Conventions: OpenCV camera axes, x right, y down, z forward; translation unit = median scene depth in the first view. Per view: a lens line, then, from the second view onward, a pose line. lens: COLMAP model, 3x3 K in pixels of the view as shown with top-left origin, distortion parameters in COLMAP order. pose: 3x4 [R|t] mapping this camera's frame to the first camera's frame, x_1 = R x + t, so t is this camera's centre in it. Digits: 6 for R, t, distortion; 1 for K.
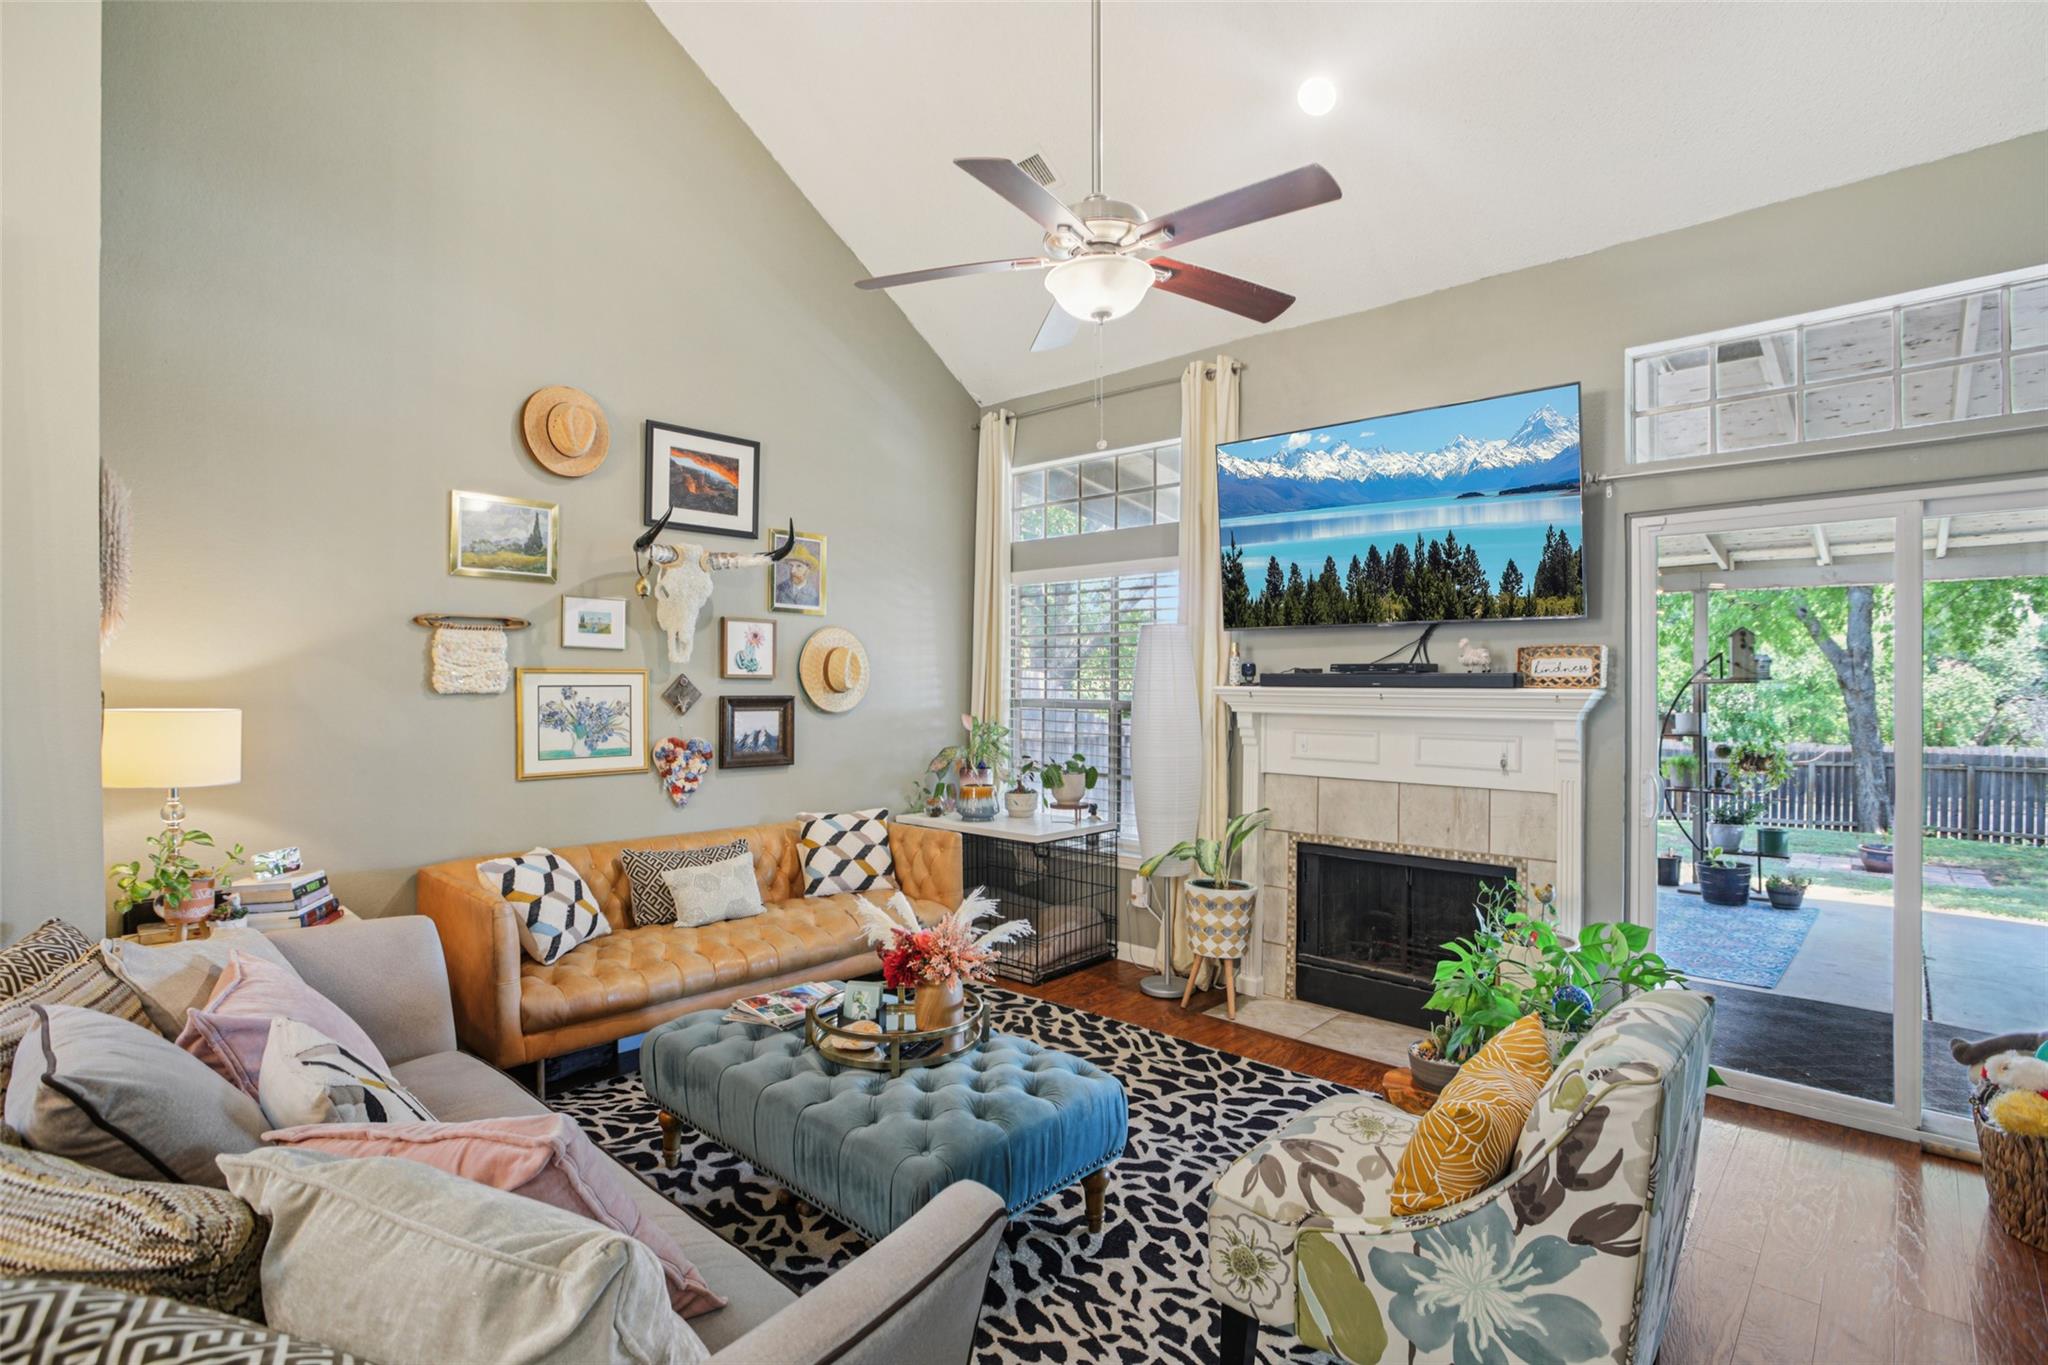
lens RADIAL K [[990.0, 0, 1022.5], [0, 990.0, 674.2], [0, 0, 1]] dist [-0.073122, 0.047766]
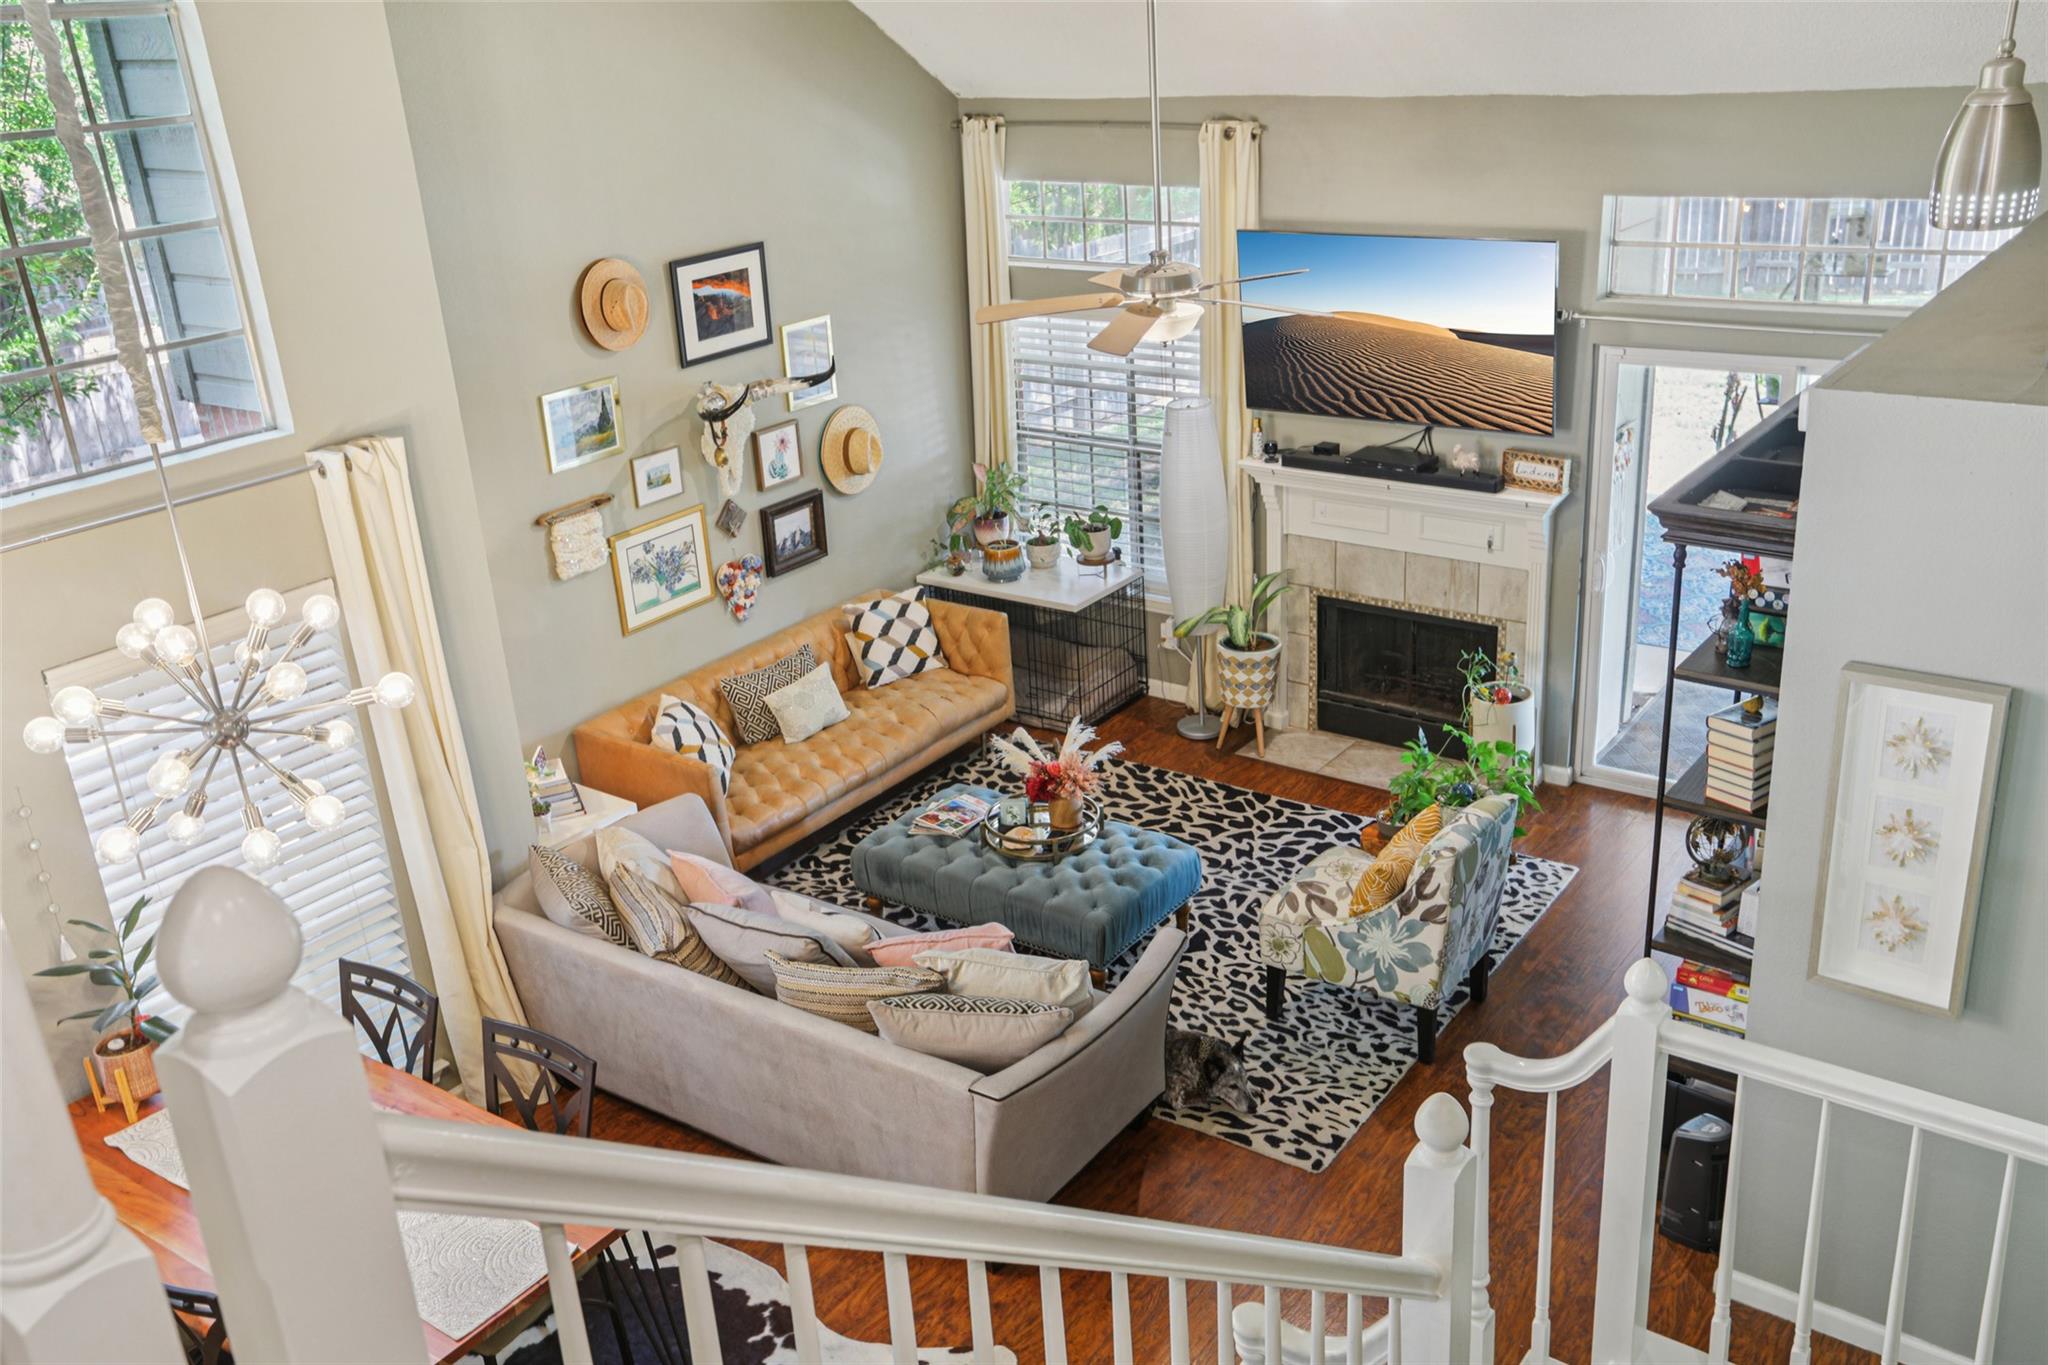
lens RADIAL K [[1771.8, 0, 1110.3], [0, 1771.8, 678.9], [0, 0, 1]] dist [-0.005645, 0.000387]
pose [[0.988293, -0.095870, 0.118684, -0.212278], [0.045313, 0.927253, 0.371683, -0.546863], [-0.145684, -0.361954, 0.920742, -0.908089]]
